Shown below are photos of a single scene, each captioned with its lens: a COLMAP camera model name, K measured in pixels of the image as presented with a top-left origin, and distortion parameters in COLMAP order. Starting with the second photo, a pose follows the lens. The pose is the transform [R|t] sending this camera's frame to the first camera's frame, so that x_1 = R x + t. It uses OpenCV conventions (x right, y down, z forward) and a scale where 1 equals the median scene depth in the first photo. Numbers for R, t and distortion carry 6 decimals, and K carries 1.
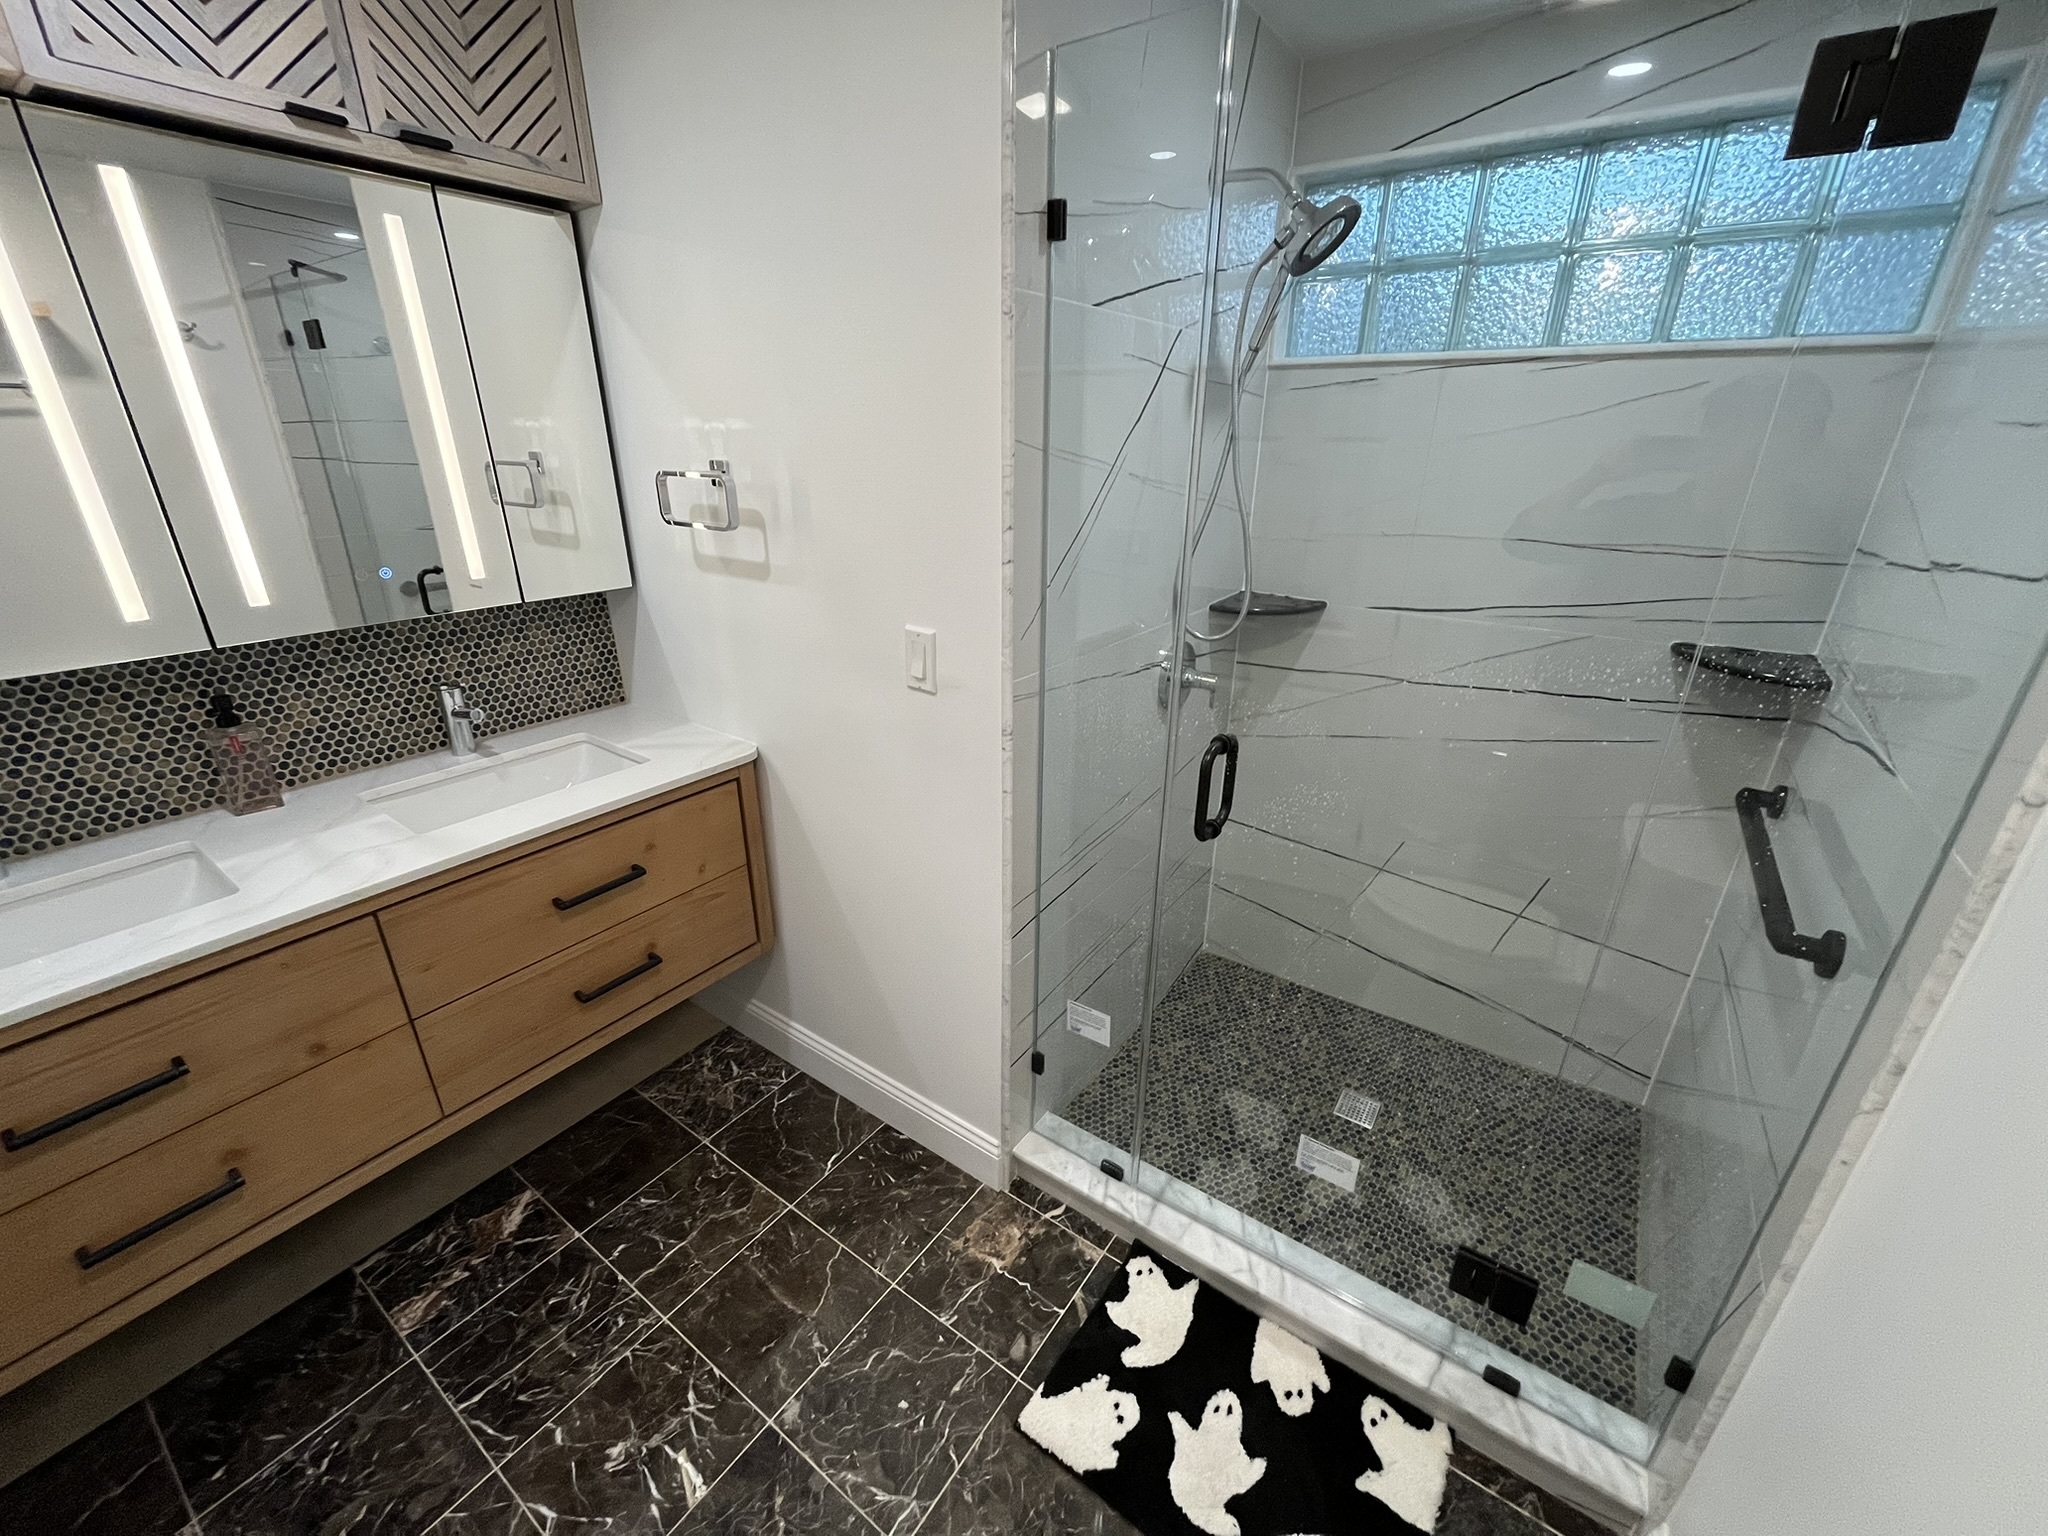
lens RADIAL K [[824.5, 0, 1021.6], [0, 824.5, 770.8], [0, 0, 1]] dist [-0.004679, 0.000691]
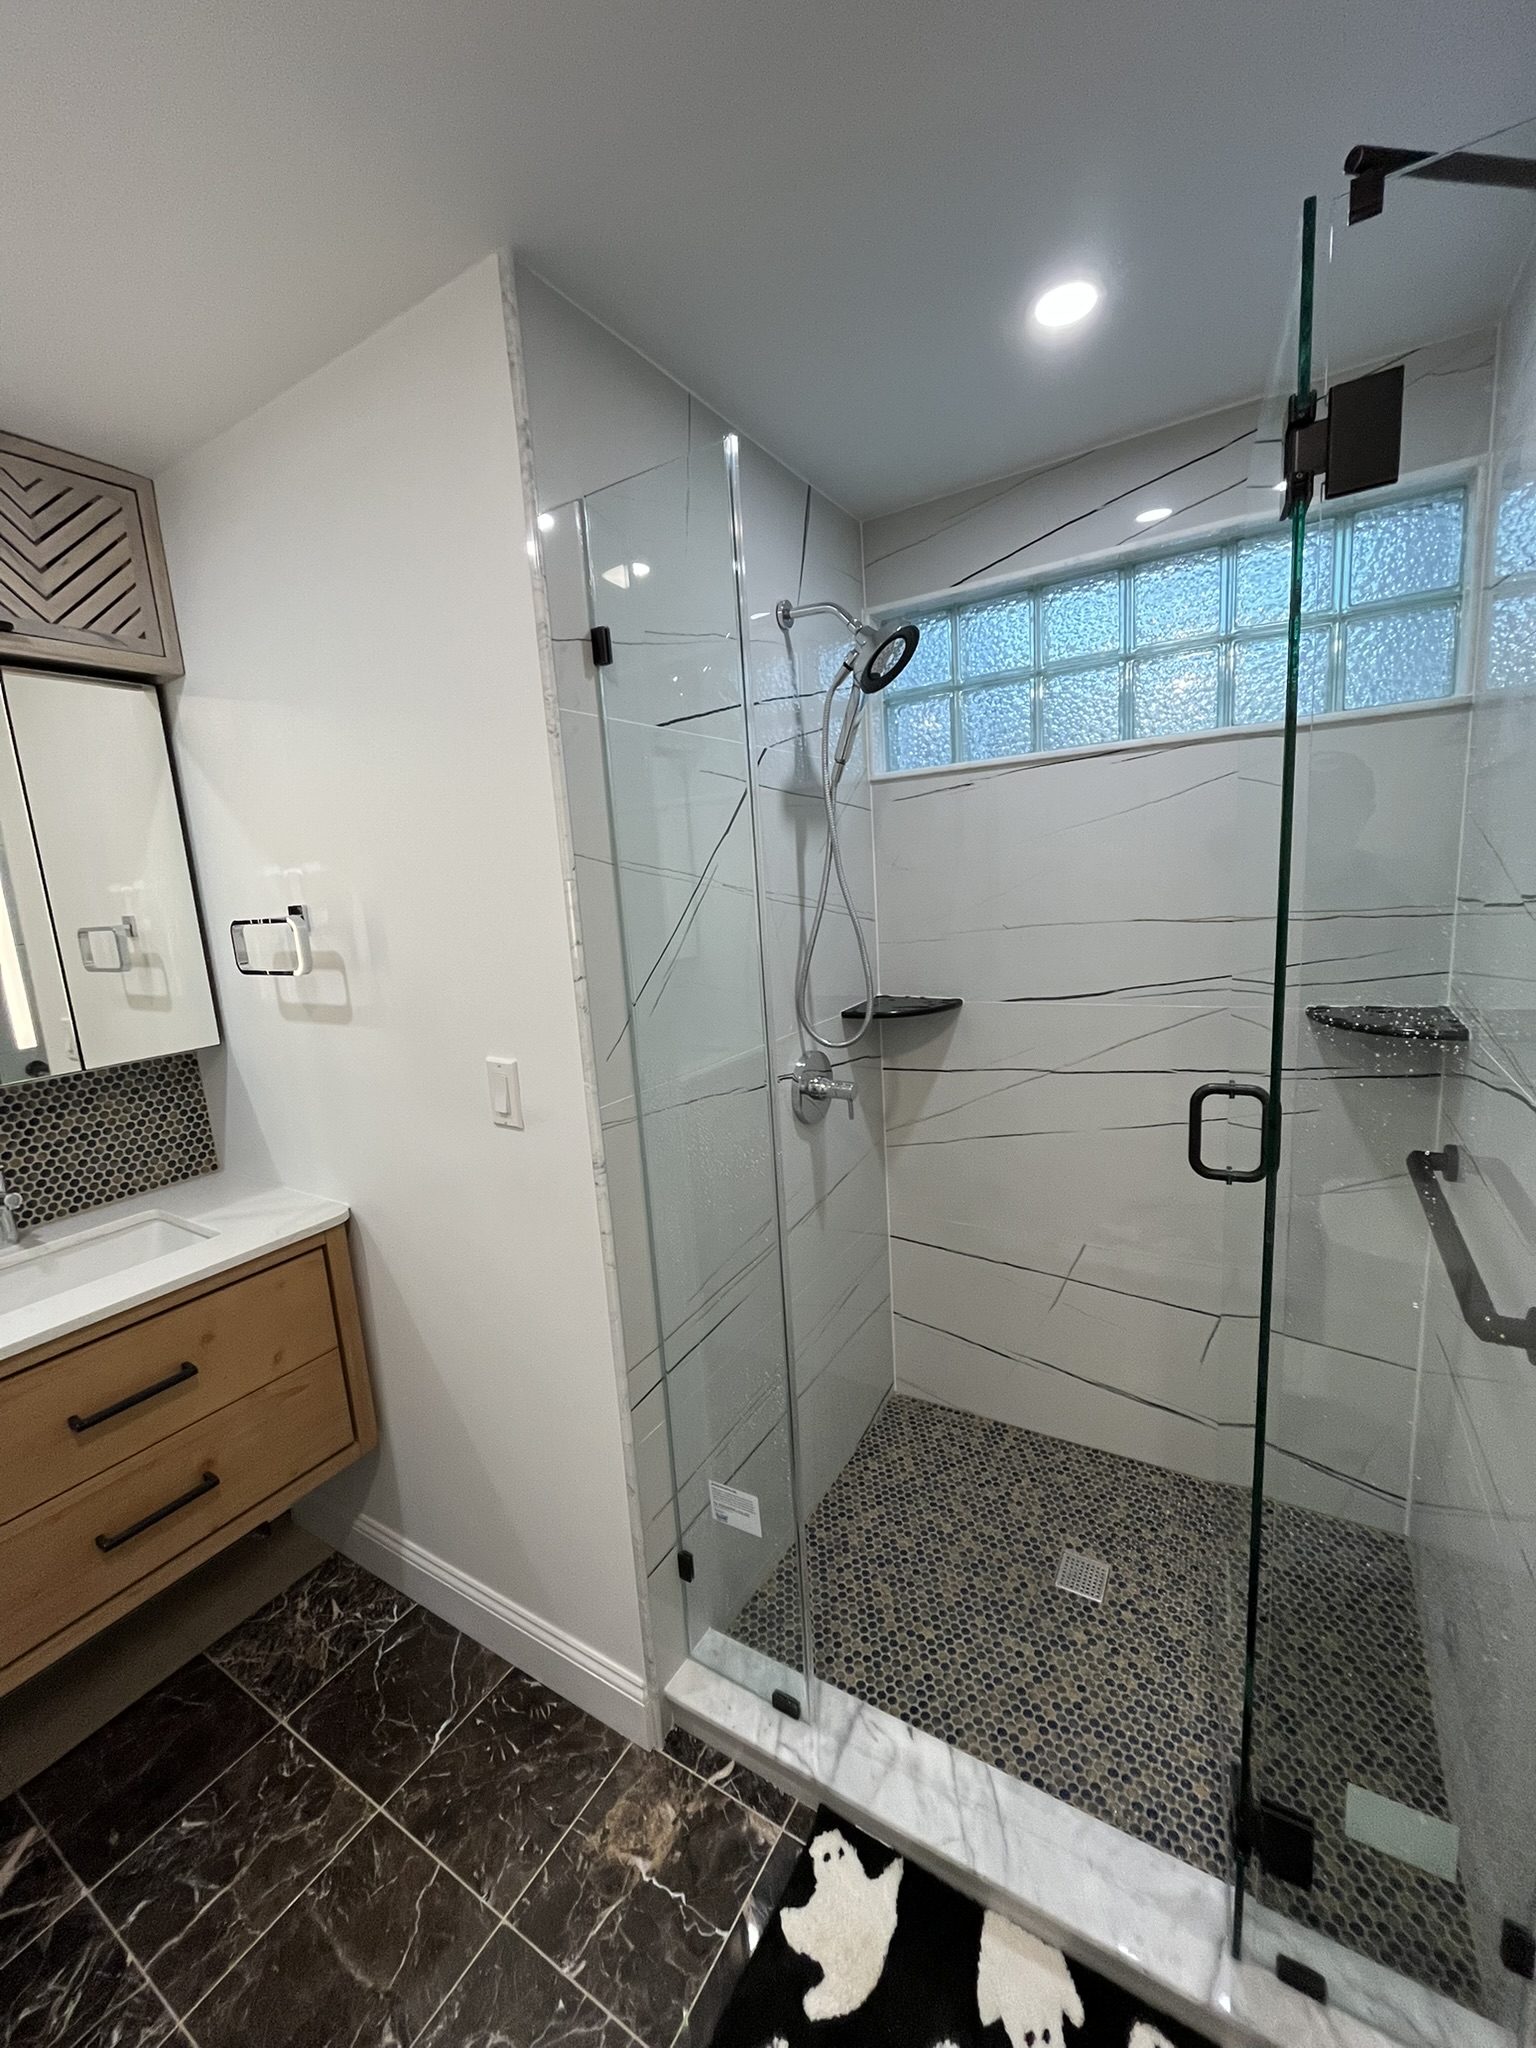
lens RADIAL K [[824.5, 0, 764.5], [0, 824.5, 1019.3], [0, 0, 1]] dist [-0.004679, 0.000691]
pose [[0.995261, -0.083847, 0.049252, 0.115539], [0.092550, 0.972184, -0.215157, 0.007872], [-0.029841, 0.218696, 0.975337, 0.082646]]
